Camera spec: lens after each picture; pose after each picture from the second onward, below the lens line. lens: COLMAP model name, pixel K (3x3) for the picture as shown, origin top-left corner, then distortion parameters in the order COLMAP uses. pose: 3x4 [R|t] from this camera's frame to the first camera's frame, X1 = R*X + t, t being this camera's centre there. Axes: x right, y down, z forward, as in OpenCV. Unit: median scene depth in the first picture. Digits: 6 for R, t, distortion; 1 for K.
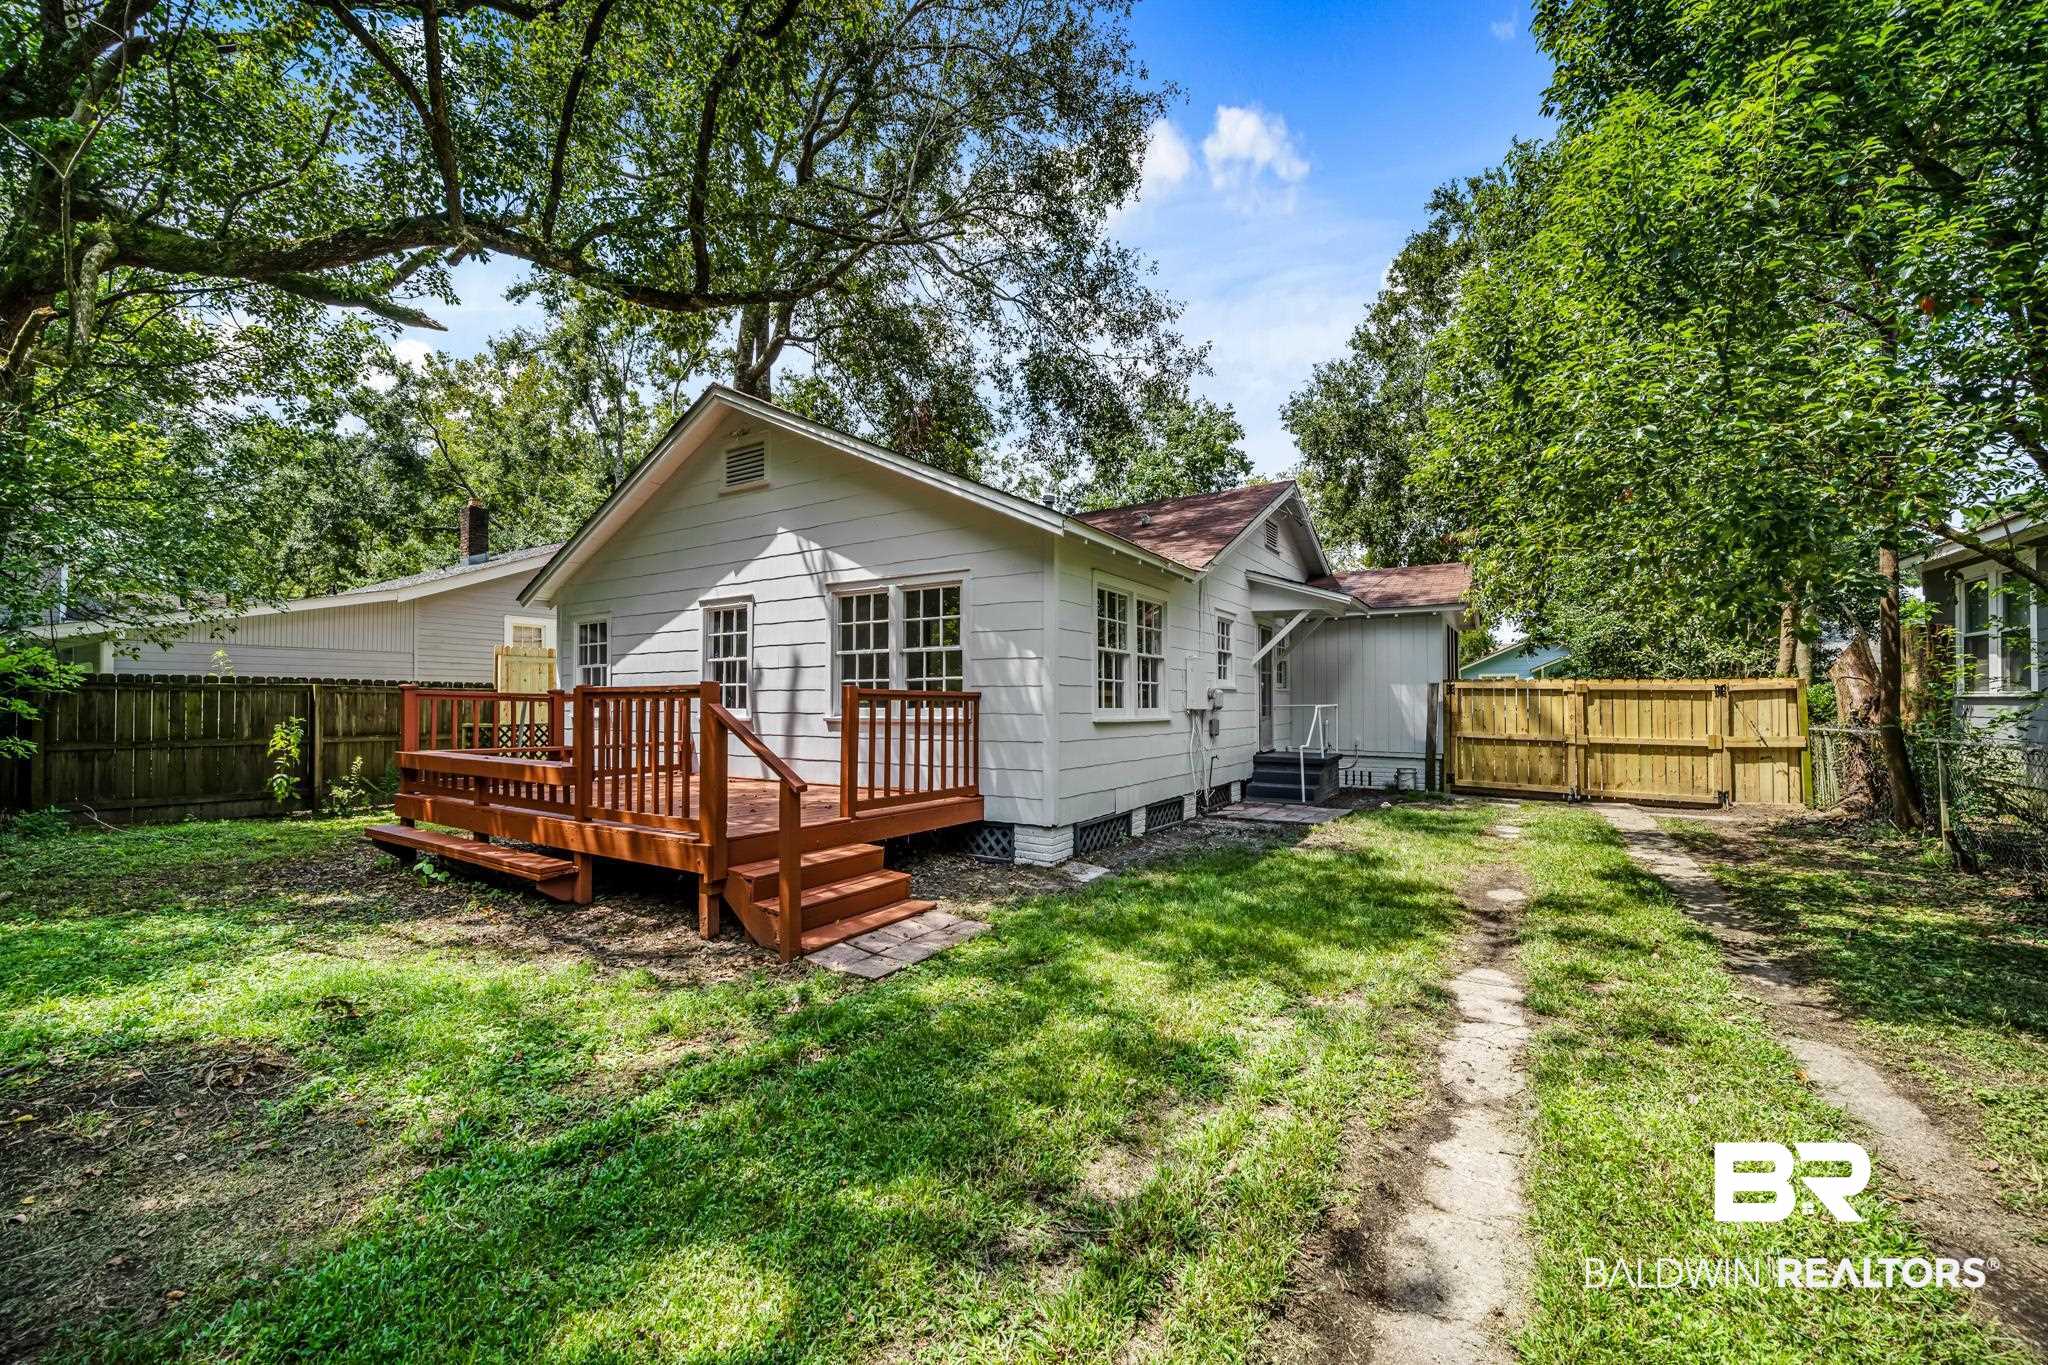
lens RADIAL K [[796.7, 0, 1029.6], [0, 796.7, 698.1], [0, 0, 1]] dist [-0.001369, -0.000708]
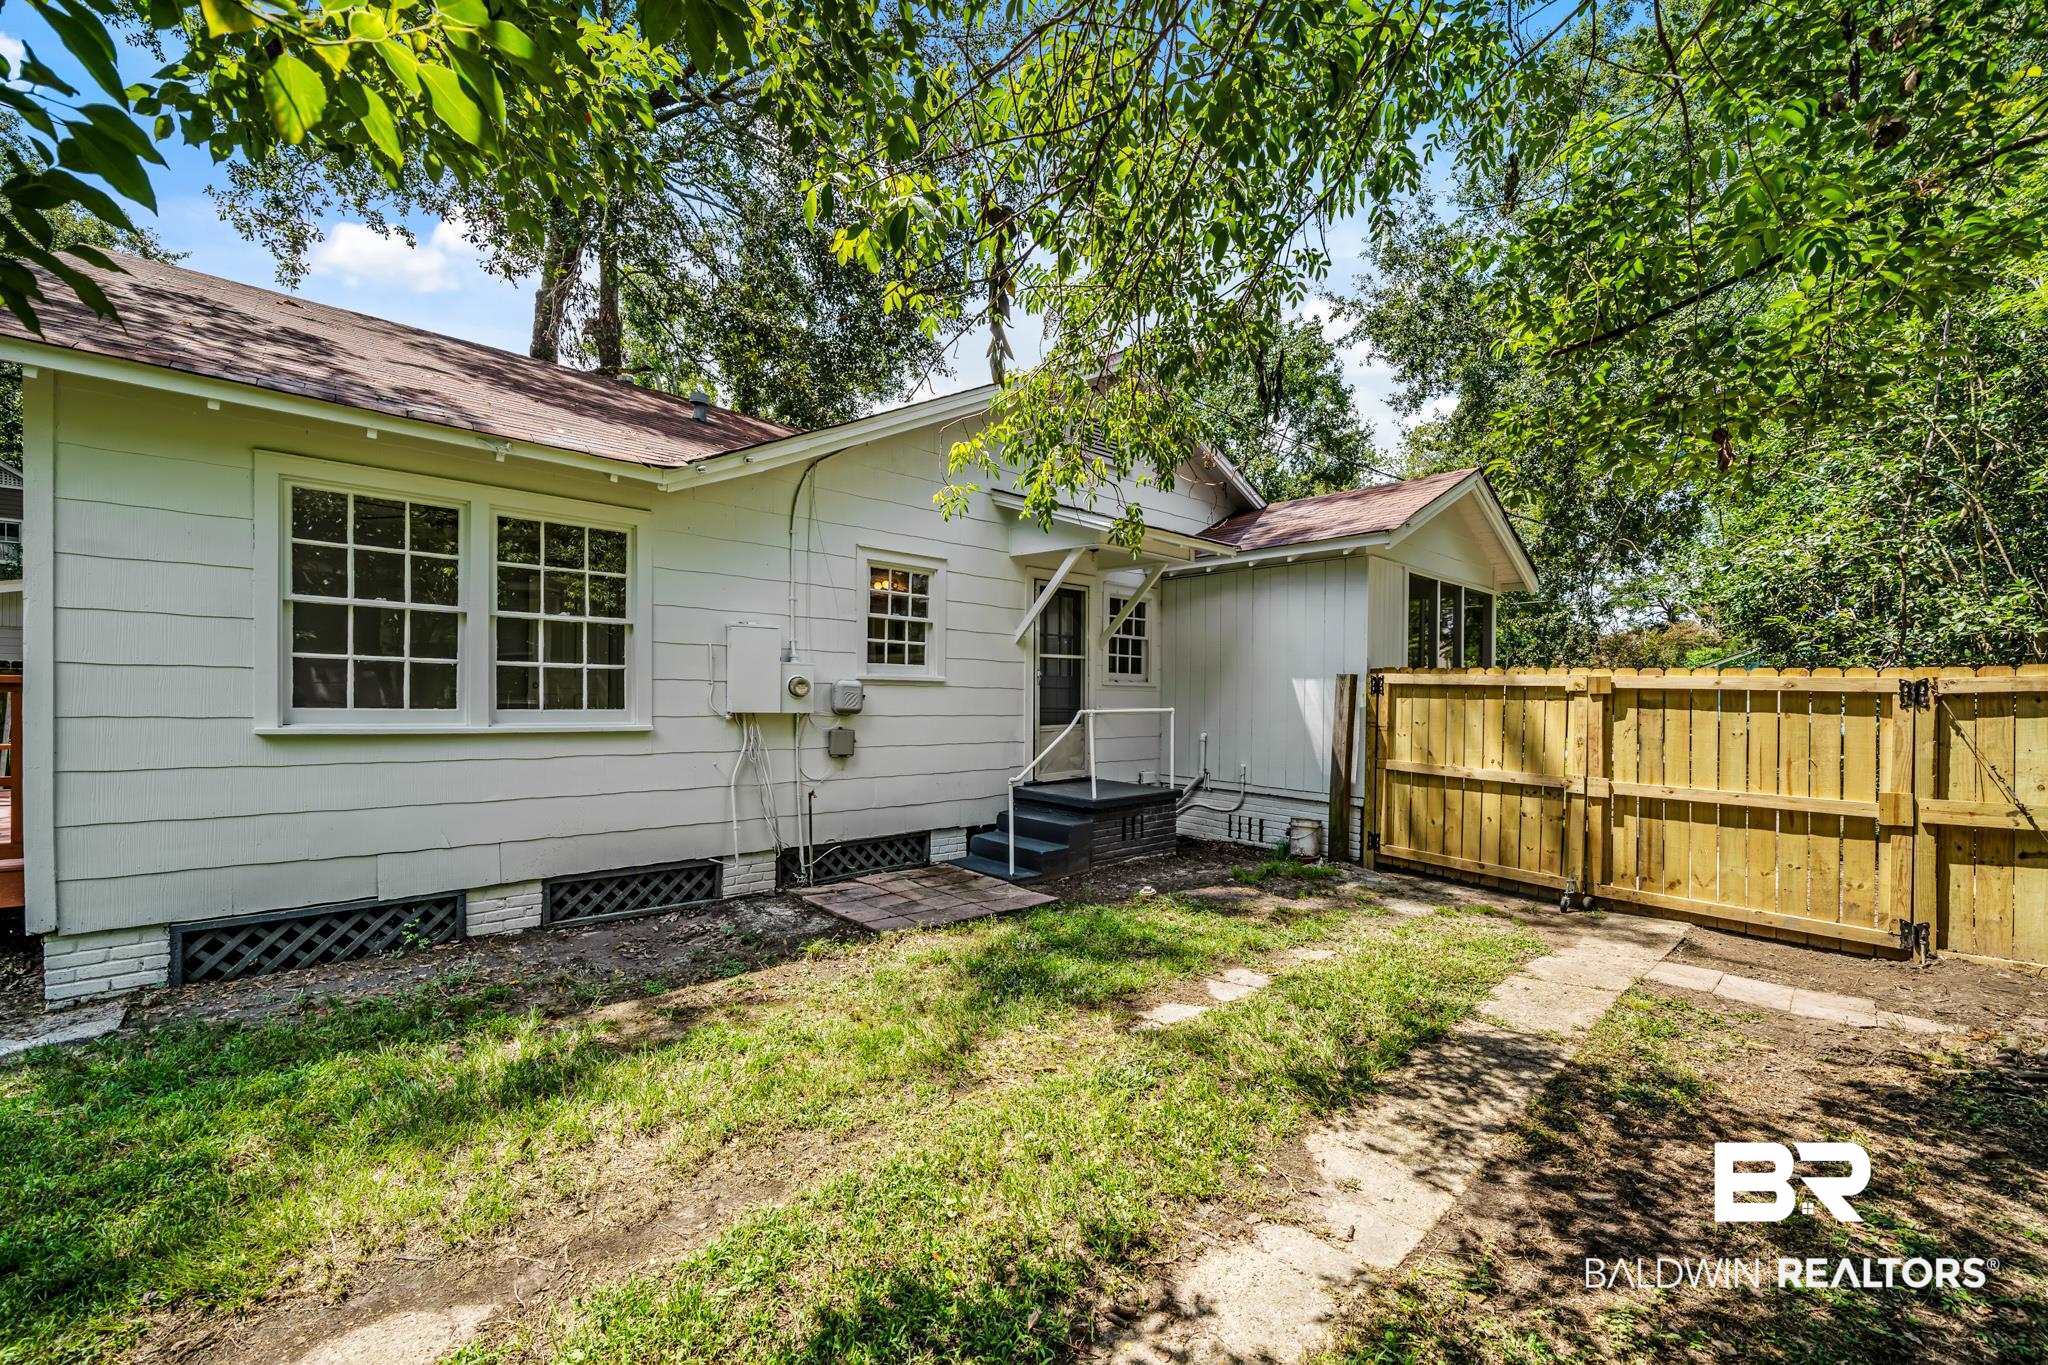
lens RADIAL K [[796.7, 0, 1029.6], [0, 796.7, 698.1], [0, 0, 1]] dist [-0.001369, -0.000708]
pose [[0.961984, 0.015283, -0.272678, 0.613612], [-0.013582, 0.999875, 0.008124, -0.004742], [0.272768, -0.004111, 0.962071, 0.526543]]
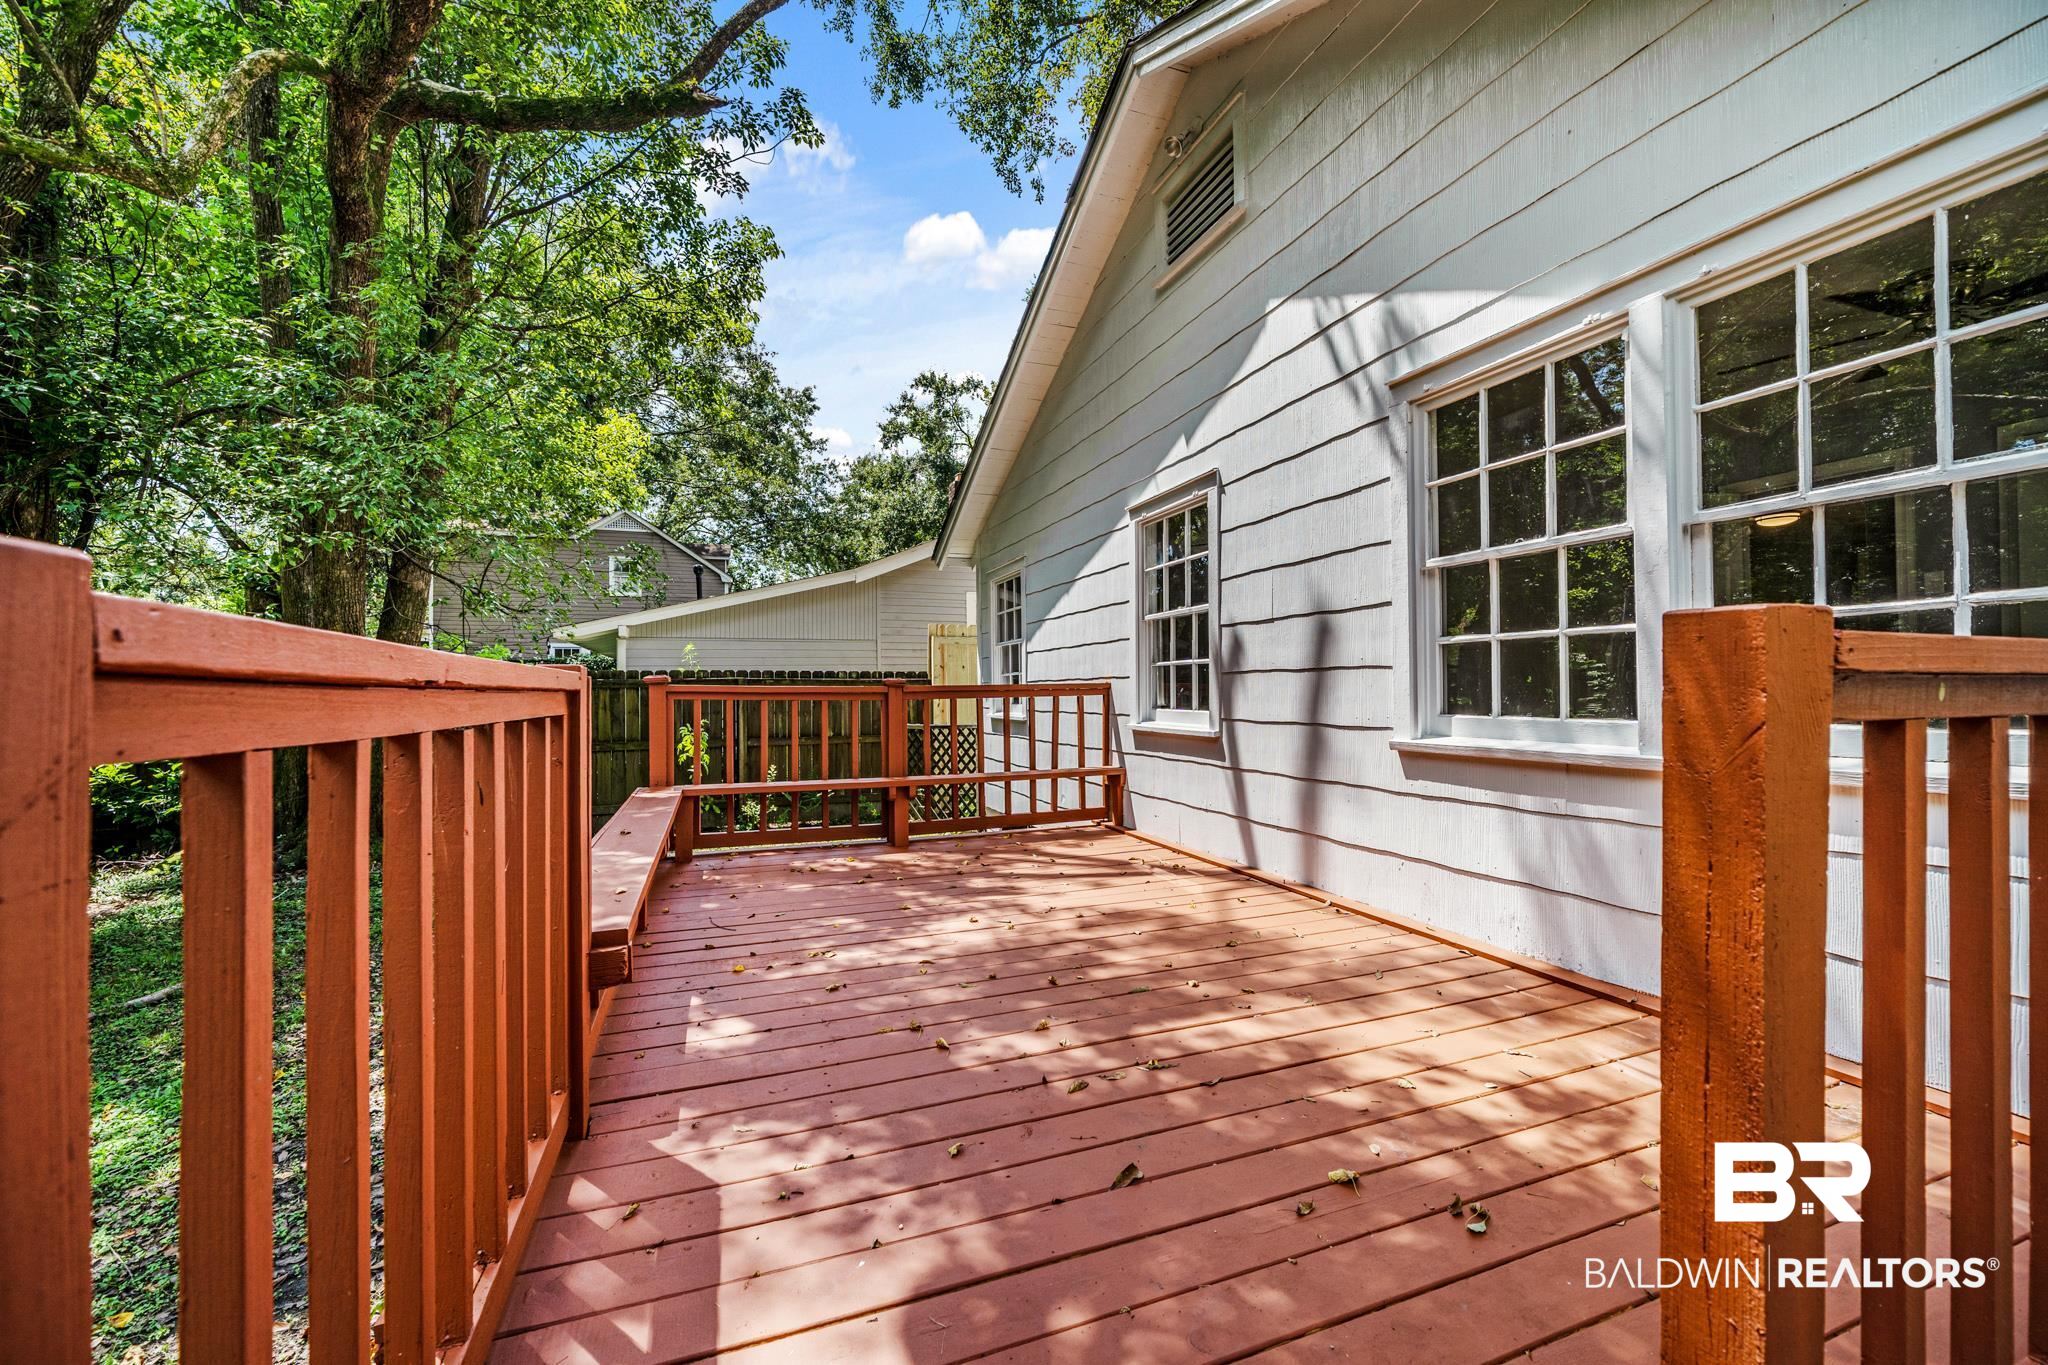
lens RADIAL K [[800.2, 0, 1024.0], [0, 800.2, 682.5], [0, 0, 1]] dist [0.000894, -0.000035]
pose [[0.803362, -0.015132, -0.595298, -0.160503], [0.015187, 0.999873, -0.004922, -0.003344], [0.595297, -0.005086, 0.803490, 0.553353]]
